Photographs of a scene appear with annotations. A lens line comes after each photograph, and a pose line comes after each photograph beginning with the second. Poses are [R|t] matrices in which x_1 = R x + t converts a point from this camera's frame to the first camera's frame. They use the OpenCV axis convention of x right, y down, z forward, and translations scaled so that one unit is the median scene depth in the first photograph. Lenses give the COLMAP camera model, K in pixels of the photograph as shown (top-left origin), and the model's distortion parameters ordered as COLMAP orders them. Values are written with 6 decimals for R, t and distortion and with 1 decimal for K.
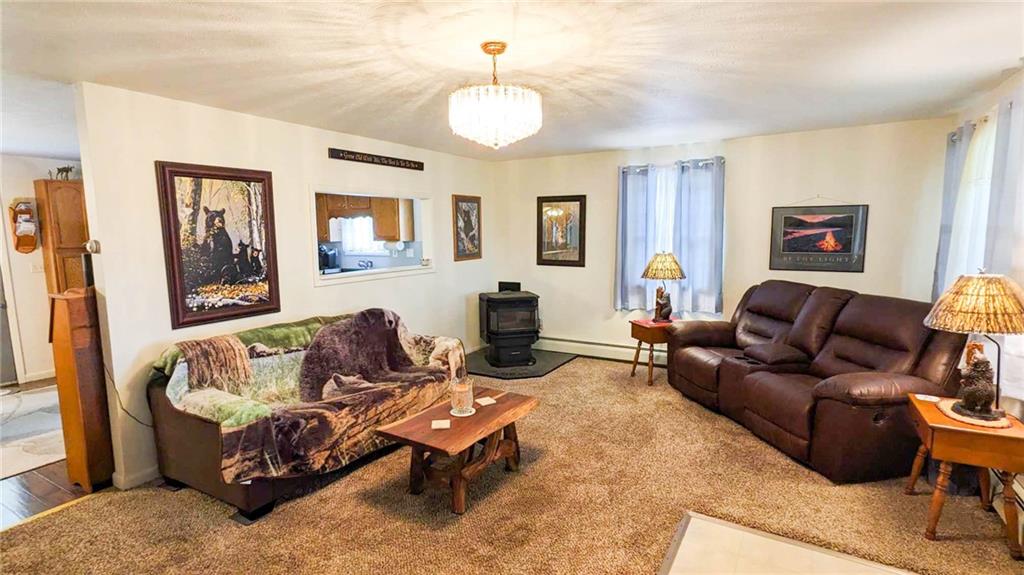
lens RADIAL K [[492.6, 0, 512.0], [0, 492.6, 287.5], [0, 0, 1]] dist [-0.000323, -0.000695]
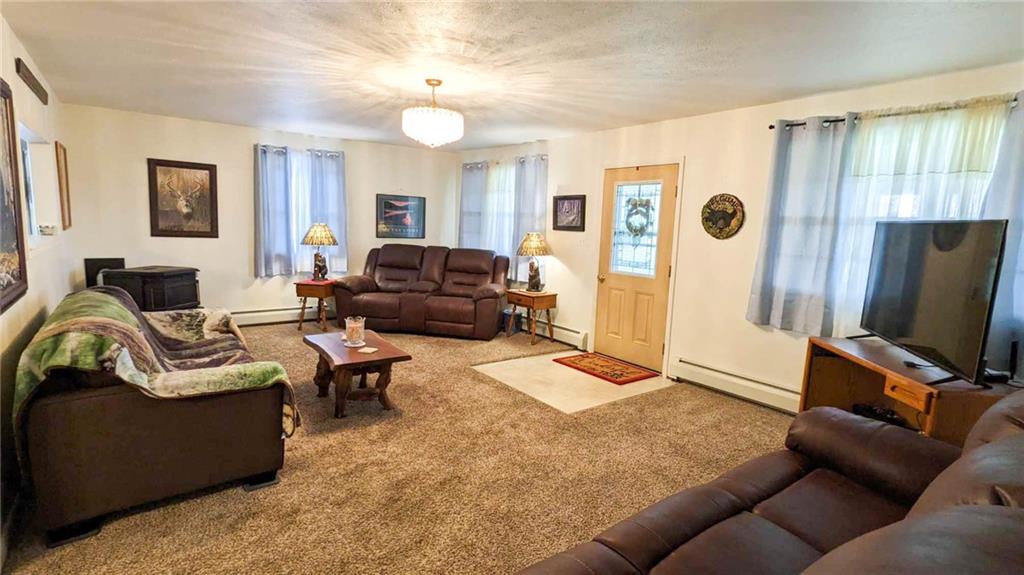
lens RADIAL K [[492.6, 0, 512.0], [0, 492.6, 287.5], [0, 0, 1]] dist [-0.000323, -0.000695]
pose [[0.376415, -0.095242, 0.921542, -0.663227], [0.064228, 0.994991, 0.076598, 0.023784], [-0.924222, 0.030357, 0.380647, 0.093130]]
